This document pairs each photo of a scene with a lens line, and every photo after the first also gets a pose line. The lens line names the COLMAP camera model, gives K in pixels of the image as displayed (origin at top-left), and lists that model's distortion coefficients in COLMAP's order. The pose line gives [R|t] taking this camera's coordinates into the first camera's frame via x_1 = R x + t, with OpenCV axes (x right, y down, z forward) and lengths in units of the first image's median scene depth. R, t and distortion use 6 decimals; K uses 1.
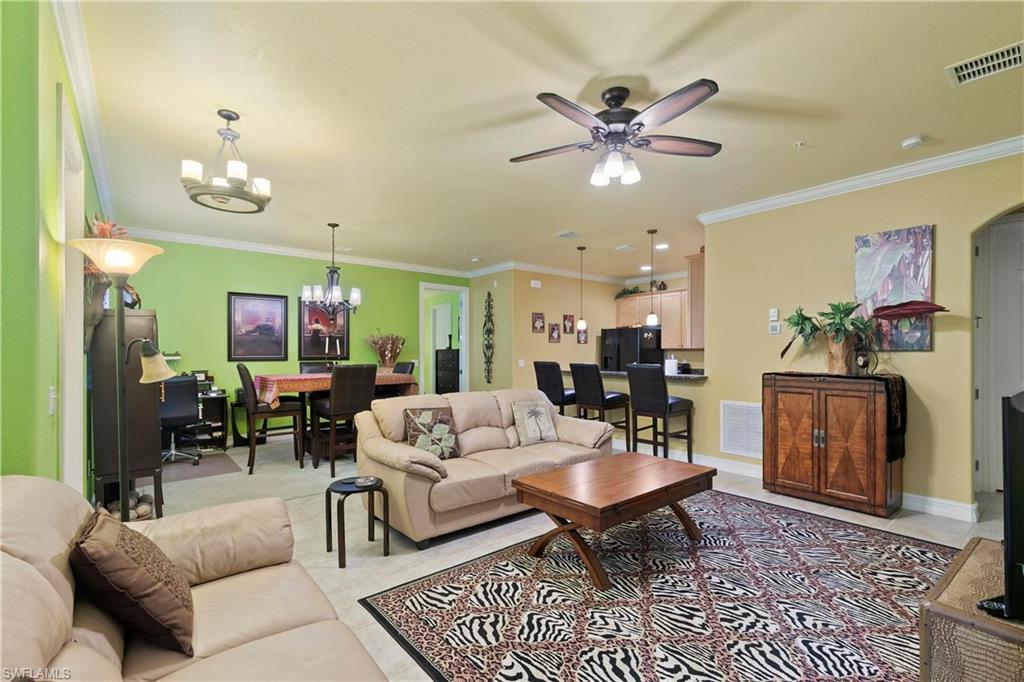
lens RADIAL K [[459.6, 0, 514.0], [0, 459.6, 349.9], [0, 0, 1]] dist [0.008302, -0.001494]
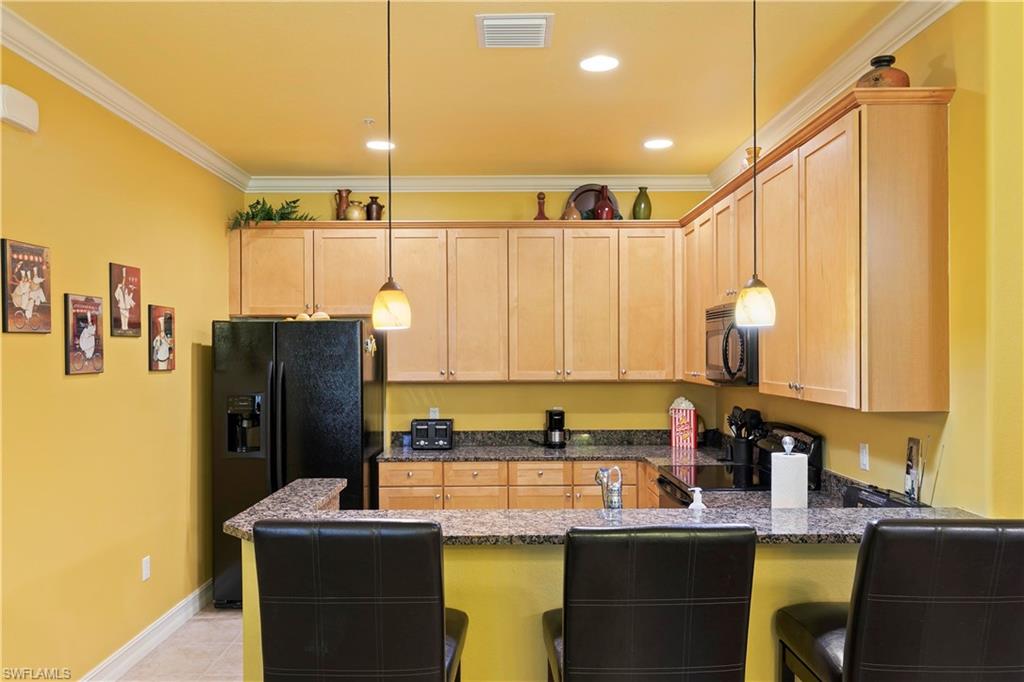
lens RADIAL K [[752.5, 0, 509.4], [0, 752.5, 357.0], [0, 0, 1]] dist [0.008779, -0.000773]
pose [[0.625816, -0.009989, 0.779907, -0.294560], [0.000289, 0.999921, 0.012575, -0.108780], [-0.779971, -0.007644, 0.625769, 2.062181]]
